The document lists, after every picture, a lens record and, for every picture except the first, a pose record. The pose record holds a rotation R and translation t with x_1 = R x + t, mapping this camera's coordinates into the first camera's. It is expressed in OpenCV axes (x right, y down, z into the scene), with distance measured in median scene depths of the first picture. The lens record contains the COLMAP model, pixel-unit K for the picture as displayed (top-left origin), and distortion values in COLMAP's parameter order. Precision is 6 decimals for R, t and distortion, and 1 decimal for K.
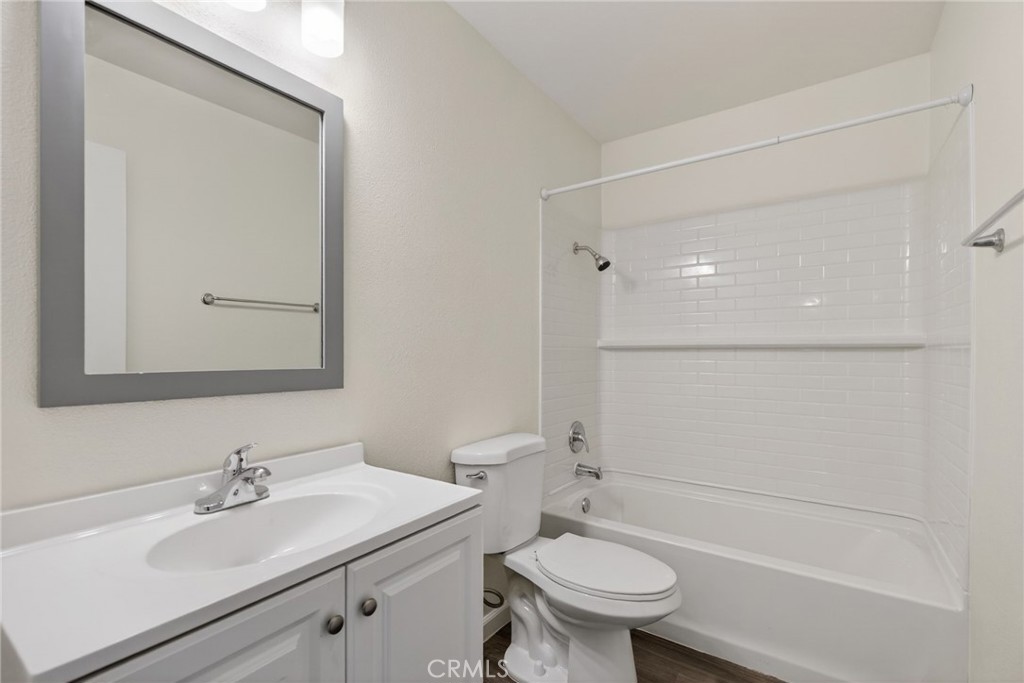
lens RADIAL K [[467.6, 0, 507.7], [0, 467.6, 339.4], [0, 0, 1]] dist [0.000492, 0.000100]
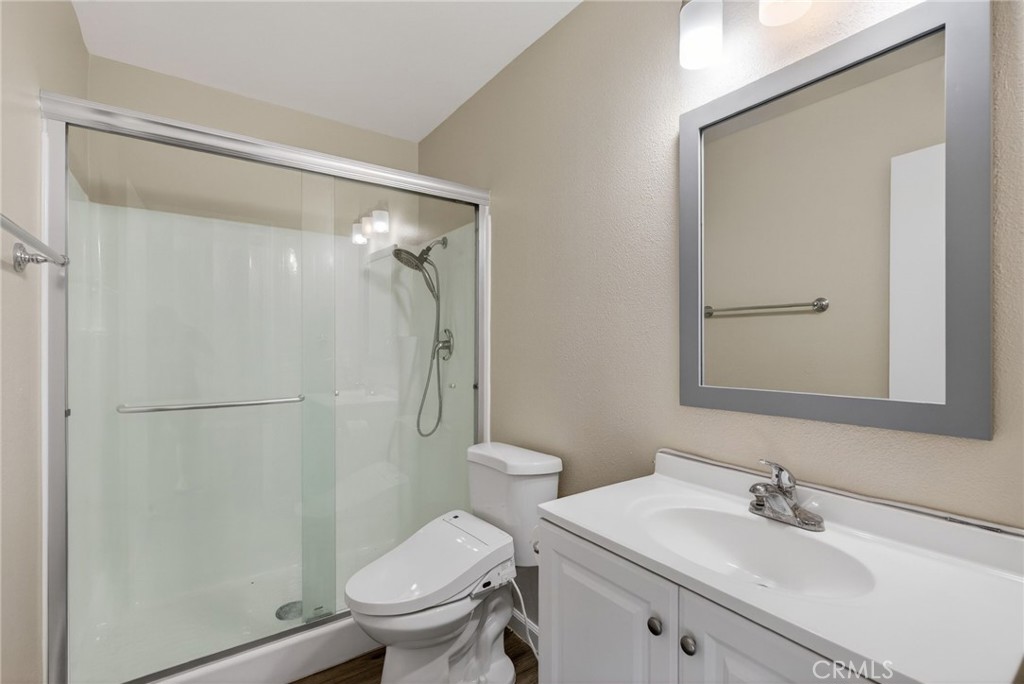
lens RADIAL K [[467.6, 0, 507.7], [0, 467.6, 339.9], [0, 0, 1]] dist [0.000492, 0.000100]
pose [[-0.351464, 0.003386, -0.936195, 0.599642], [0.010196, 0.999948, -0.000211, -0.047314], [0.936146, -0.009619, -0.351480, 0.827292]]
